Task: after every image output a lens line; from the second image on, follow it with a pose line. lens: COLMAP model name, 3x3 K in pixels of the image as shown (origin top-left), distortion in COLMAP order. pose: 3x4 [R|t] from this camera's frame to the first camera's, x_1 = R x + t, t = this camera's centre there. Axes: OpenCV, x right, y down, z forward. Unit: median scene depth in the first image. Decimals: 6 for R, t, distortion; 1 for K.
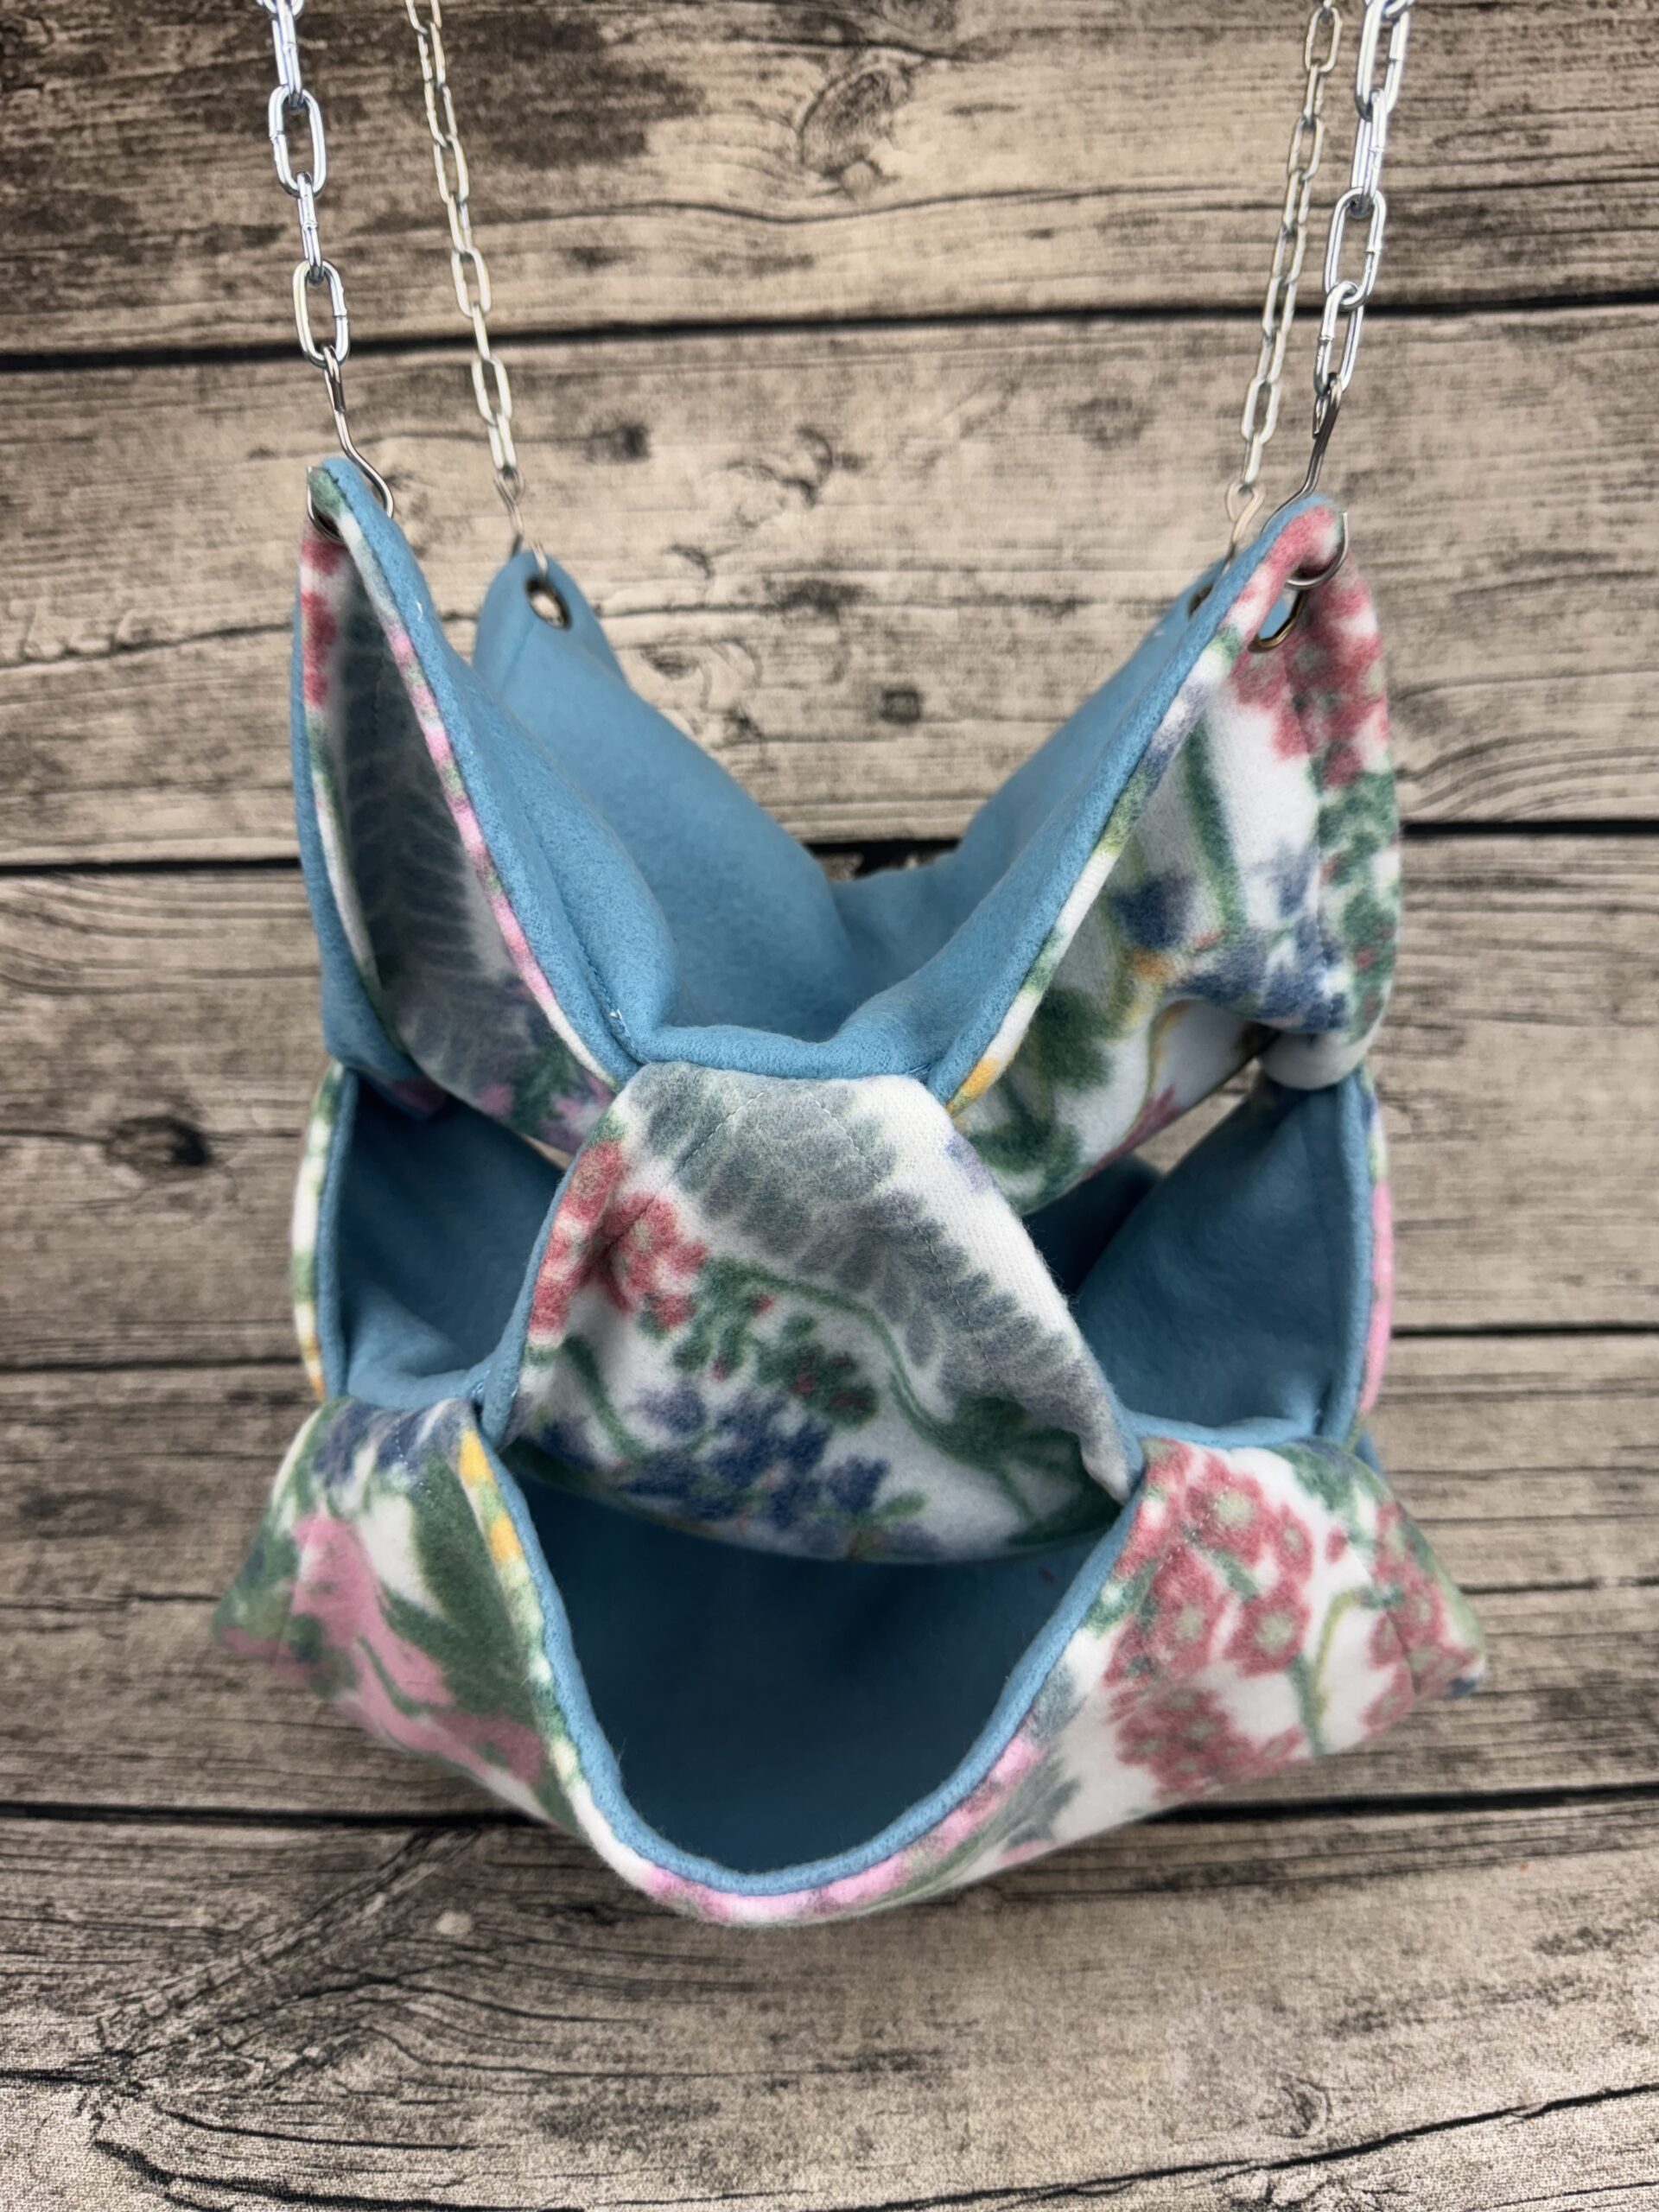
lens RADIAL K [[1652.0, 0, 829.5], [0, 1652.0, 1106.0], [0, 0, 1]] dist [-0.036960, 0.018273]
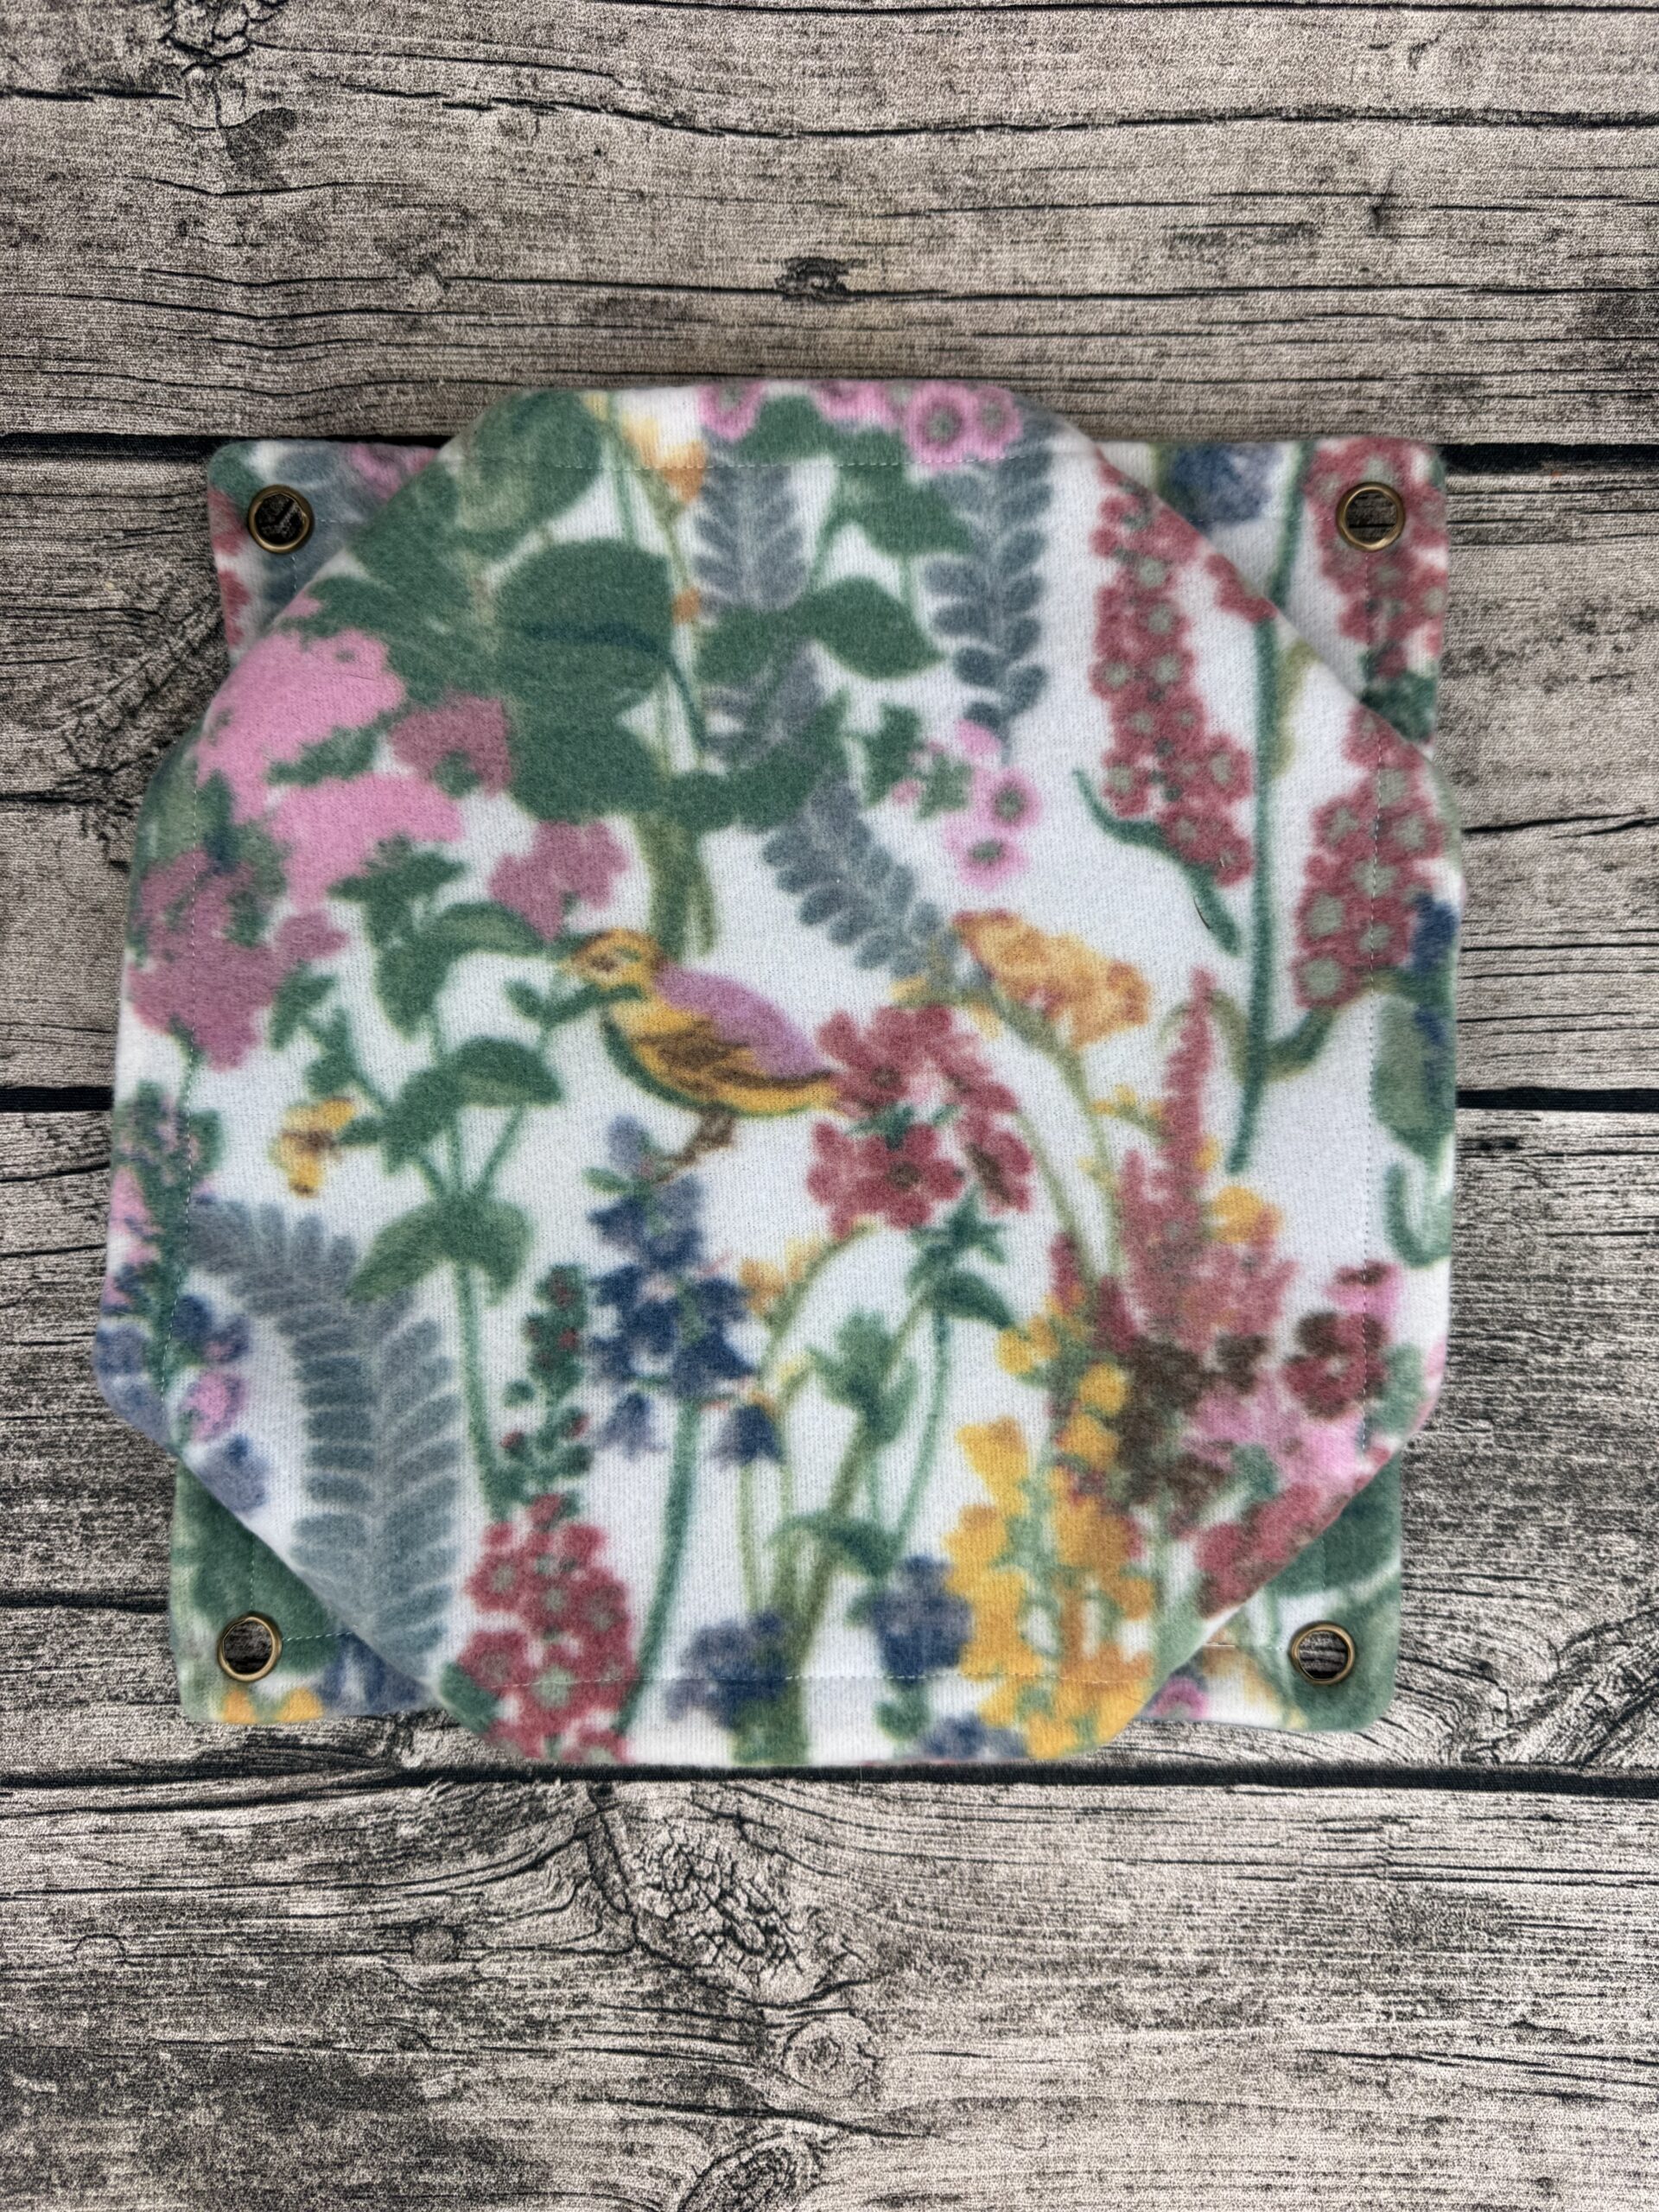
lens RADIAL K [[1648.5, 0, 822.1], [0, 1648.5, 1101.5], [0, 0, 1]] dist [-0.026959, 0.013681]
pose [[0.999688, 0.024933, 0.001228, 0.047129], [-0.008150, 0.279481, 0.960117, -0.315370], [0.023596, -0.959828, 0.279597, 0.345762]]
